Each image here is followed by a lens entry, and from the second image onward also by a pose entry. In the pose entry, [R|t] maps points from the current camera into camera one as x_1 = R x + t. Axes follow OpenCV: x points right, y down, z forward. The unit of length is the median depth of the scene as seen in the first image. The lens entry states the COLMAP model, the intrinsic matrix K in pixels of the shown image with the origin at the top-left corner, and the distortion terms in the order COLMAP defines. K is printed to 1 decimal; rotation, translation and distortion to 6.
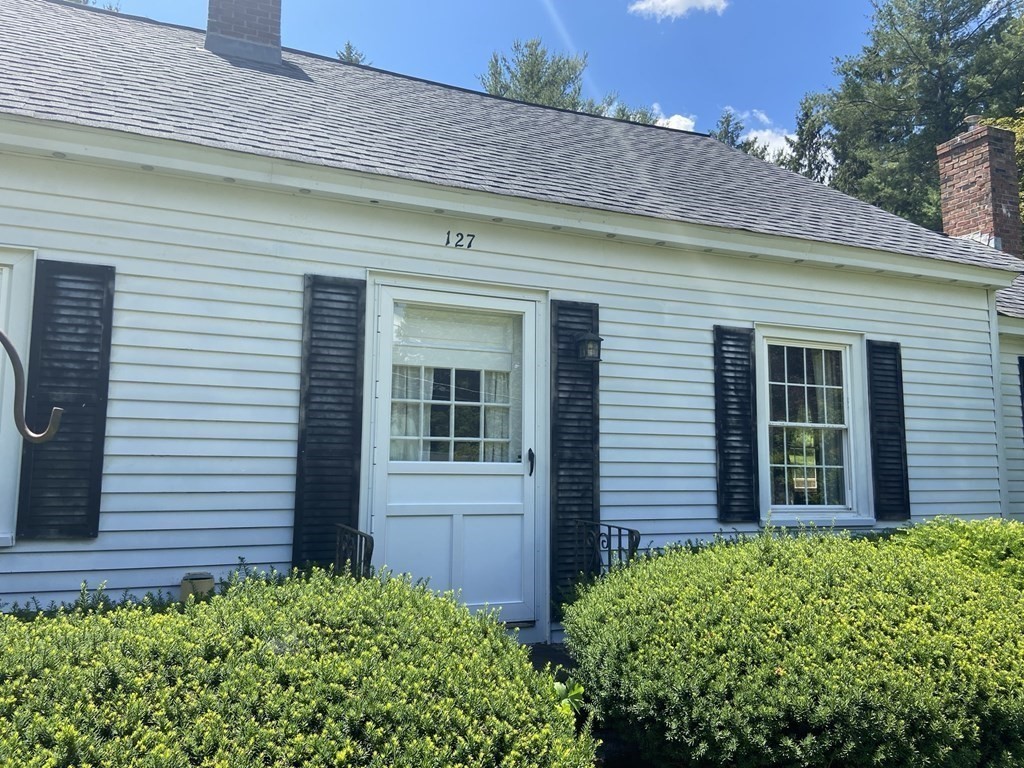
lens RADIAL K [[786.9, 0, 516.0], [0, 786.9, 388.5], [0, 0, 1]] dist [0.091736, -0.000329]
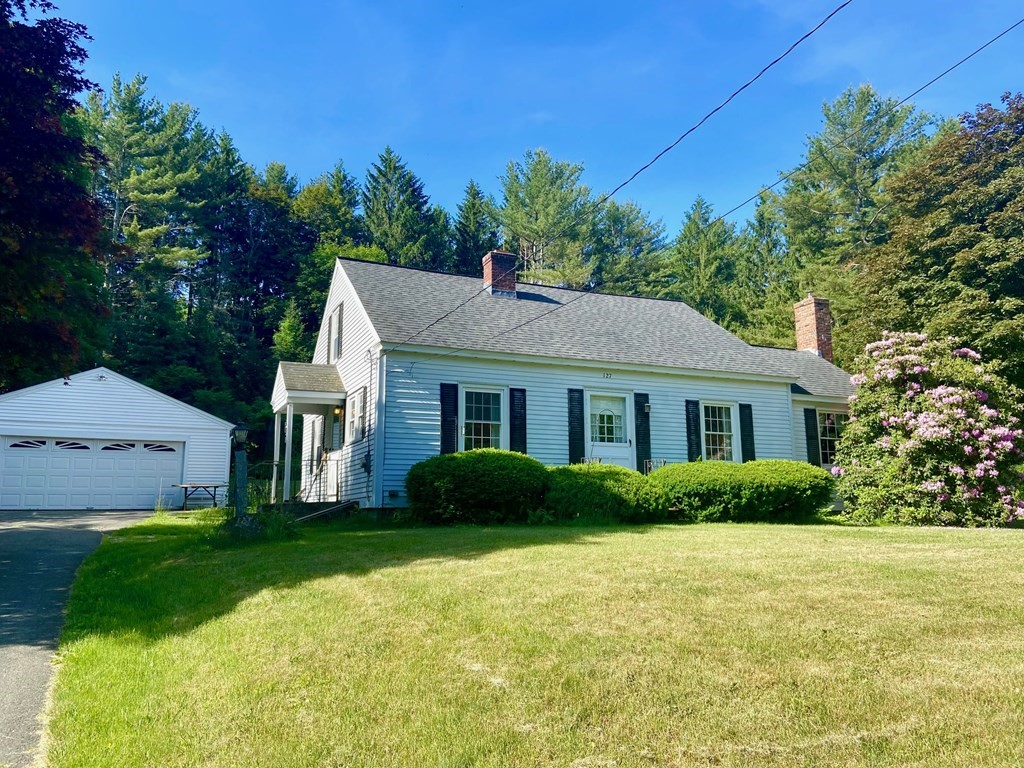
lens RADIAL K [[786.9, 0, 507.2], [0, 786.9, 380.8], [0, 0, 1]] dist [0.091736, -0.000329]
pose [[0.999914, -0.007403, 0.010779, -0.497404], [0.008075, 0.997935, -0.063721, 0.038305], [-0.010285, 0.063802, 0.997910, -2.162015]]
